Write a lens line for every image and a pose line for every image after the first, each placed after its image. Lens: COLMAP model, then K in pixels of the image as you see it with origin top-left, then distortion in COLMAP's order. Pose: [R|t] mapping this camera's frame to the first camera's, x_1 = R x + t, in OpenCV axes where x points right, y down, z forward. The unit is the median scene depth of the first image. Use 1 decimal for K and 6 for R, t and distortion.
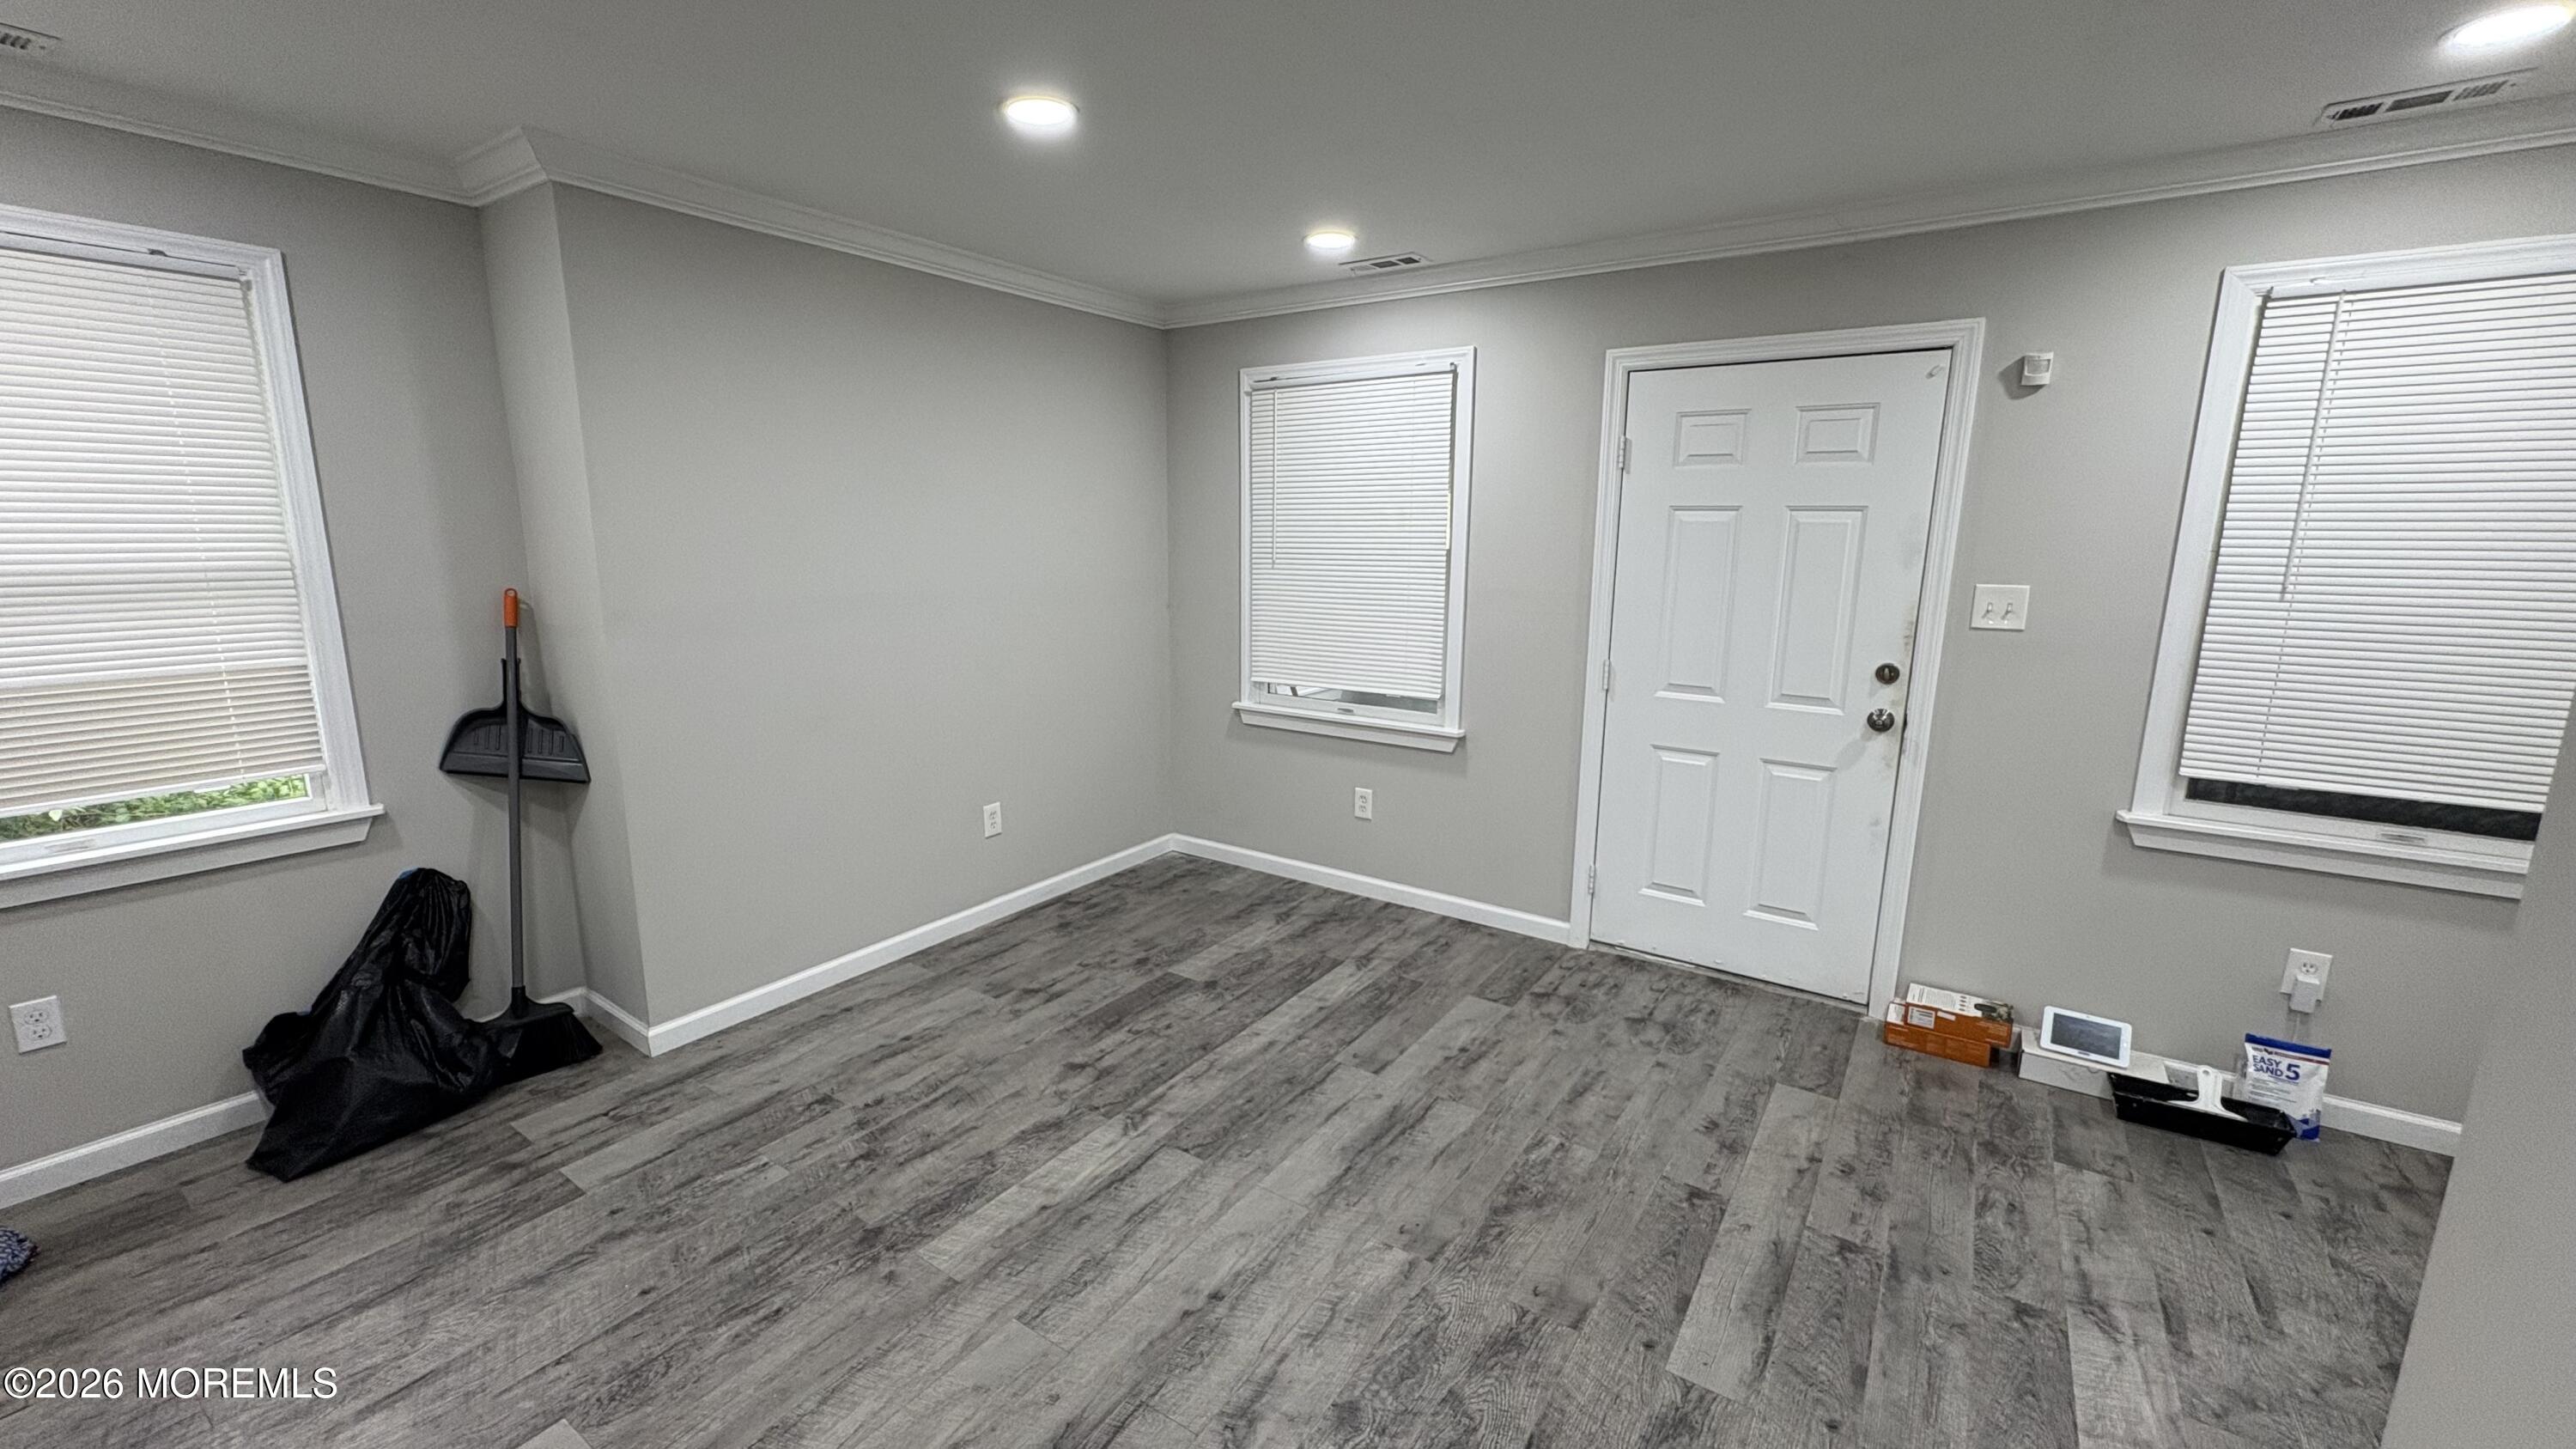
lens RADIAL K [[1021.0, 0, 1286.0], [0, 1021.0, 720.5], [0, 0, 1]] dist [-0.004294, 0.000582]
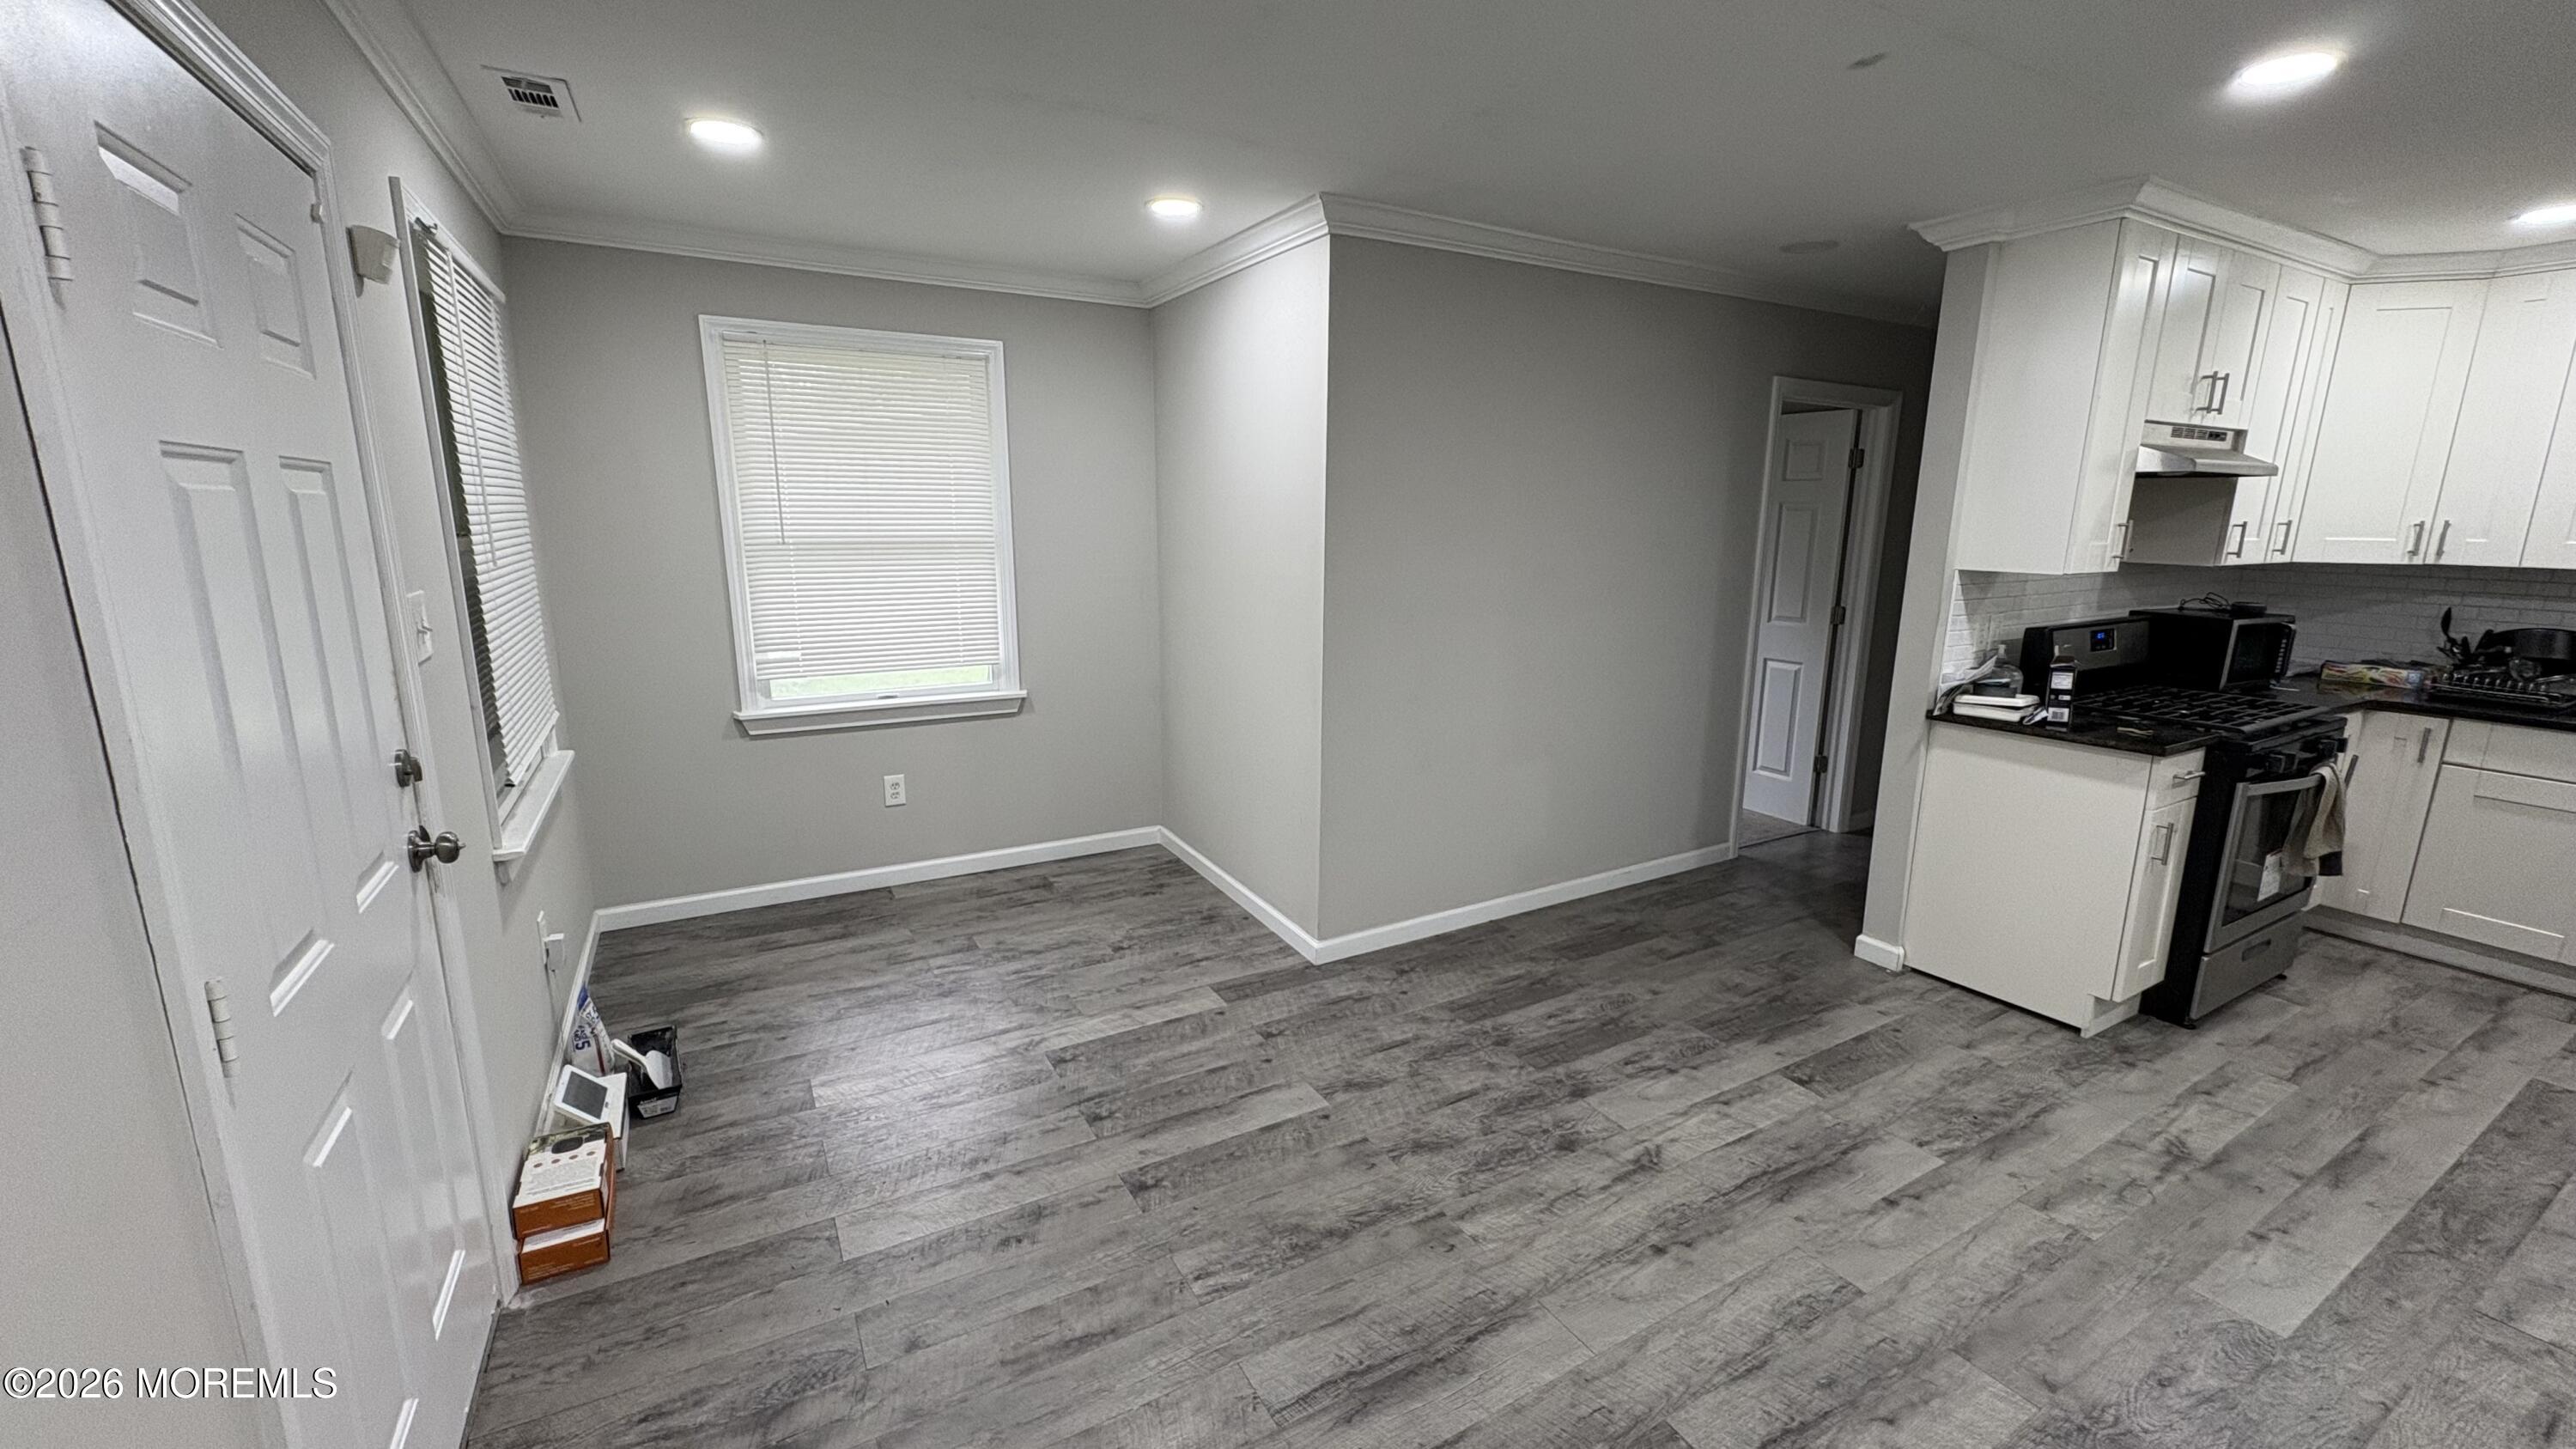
lens RADIAL K [[1021.0, 0, 1292.0], [0, 1021.0, 726.0], [0, 0, 1]] dist [-0.004294, 0.000582]
pose [[-0.901719, -0.101861, 0.420152, -0.109122], [0.068671, 0.925761, 0.371820, -0.339013], [-0.426835, 0.364129, -0.827781, 1.755258]]
